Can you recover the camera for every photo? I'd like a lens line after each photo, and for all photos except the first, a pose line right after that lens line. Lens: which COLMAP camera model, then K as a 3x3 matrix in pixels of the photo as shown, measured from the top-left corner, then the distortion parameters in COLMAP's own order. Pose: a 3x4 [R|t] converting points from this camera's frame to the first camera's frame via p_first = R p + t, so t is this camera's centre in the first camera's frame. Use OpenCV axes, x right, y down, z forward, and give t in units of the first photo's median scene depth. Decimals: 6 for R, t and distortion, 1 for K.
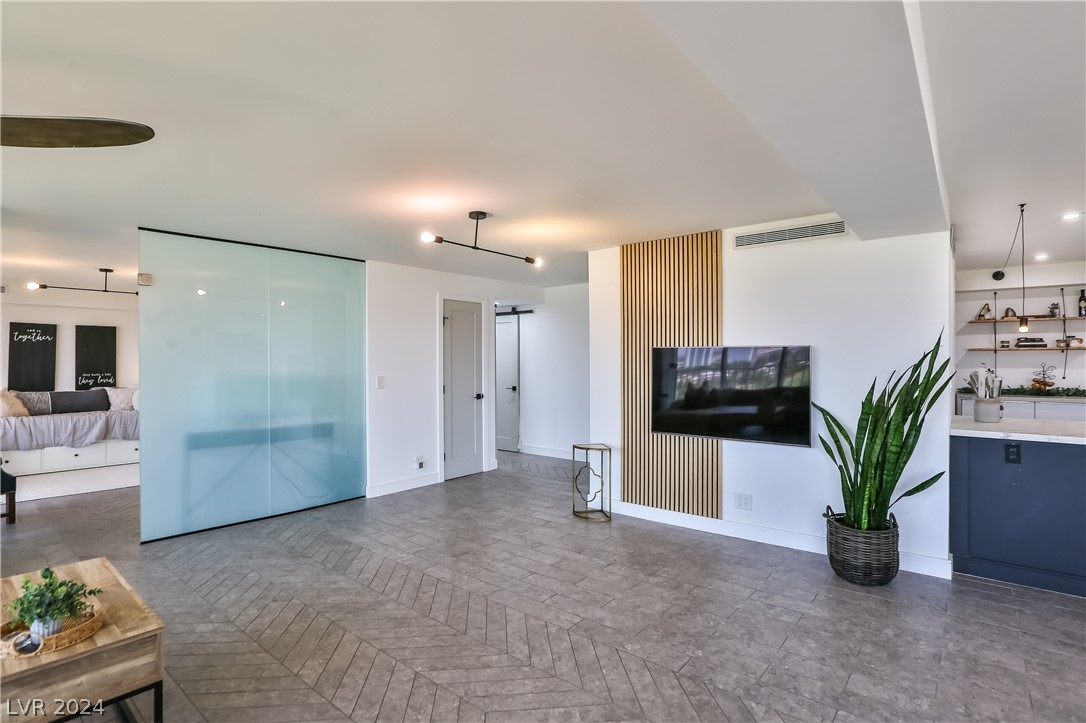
lens RADIAL K [[528.9, 0, 553.3], [0, 528.9, 358.8], [0, 0, 1]] dist [-0.053727, 0.022525]
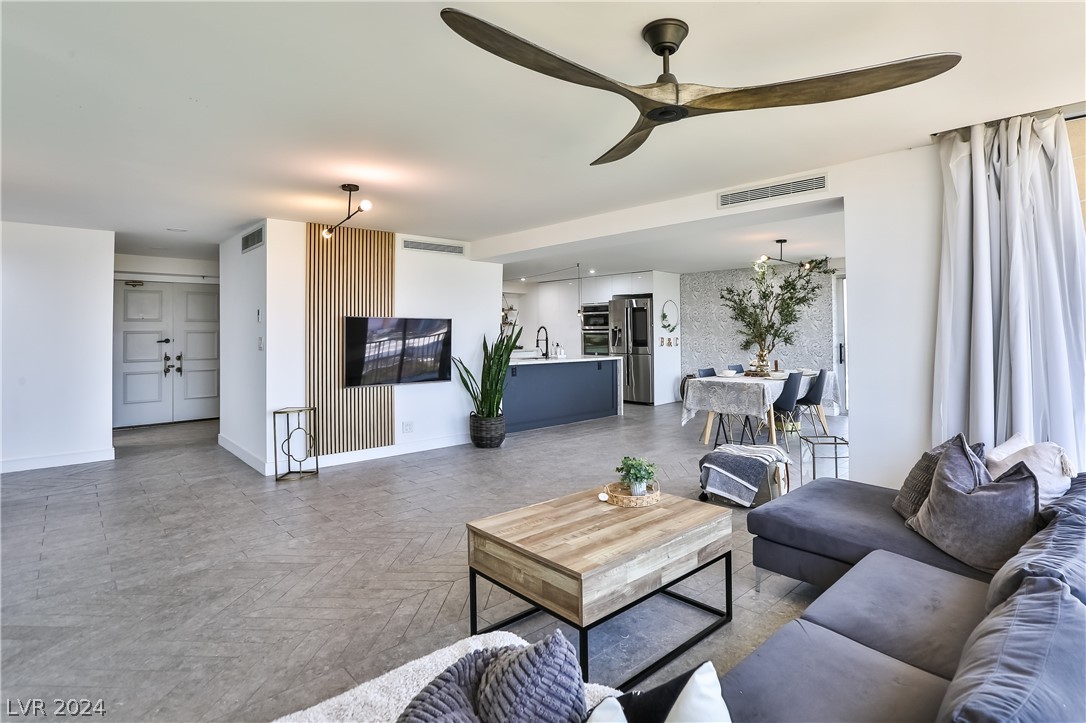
lens RADIAL K [[539.6, 0, 550.1], [0, 539.6, 325.3], [0, 0, 1]] dist [-0.055113, 0.025949]
pose [[0.152135, 0.016162, 0.988228, -0.993219], [0.002398, 0.999857, -0.016721, 0.021077], [-0.988357, 0.004914, 0.152074, 0.379827]]
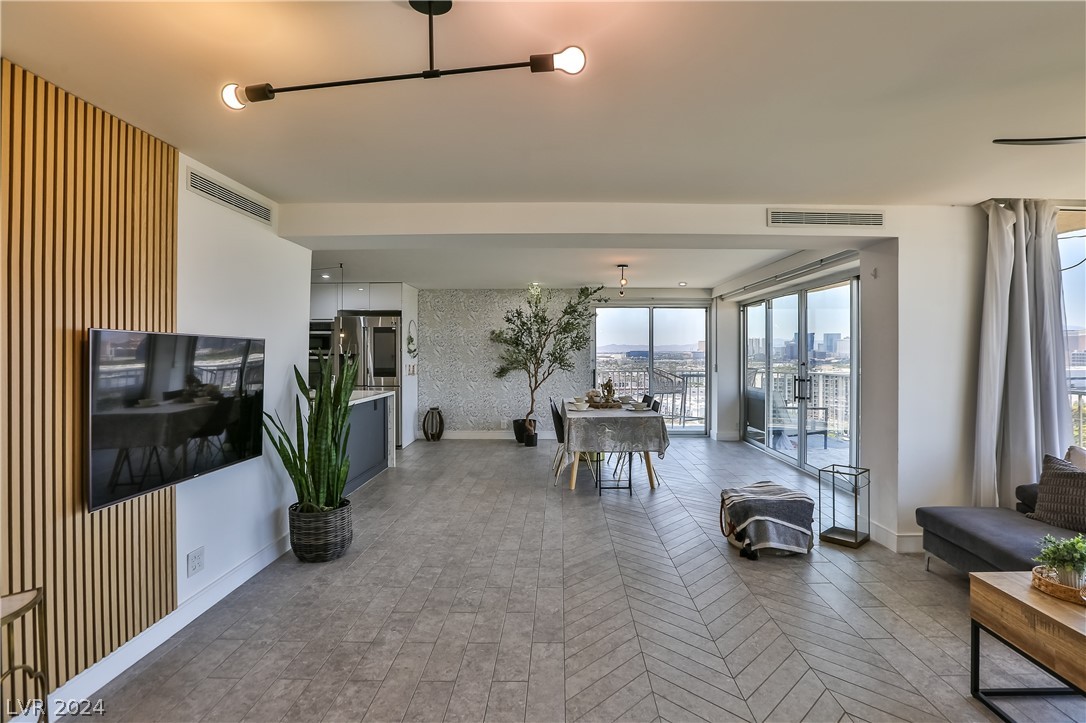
lens RADIAL K [[544.9, 0, 549.6], [0, 544.9, 360.0], [0, 0, 1]] dist [-0.059974, 0.026412]
pose [[-0.614898, -0.007671, 0.788569, -0.455989], [0.000050, 0.999952, 0.009767, 0.000667], [-0.788607, 0.006045, -0.614868, 1.029246]]
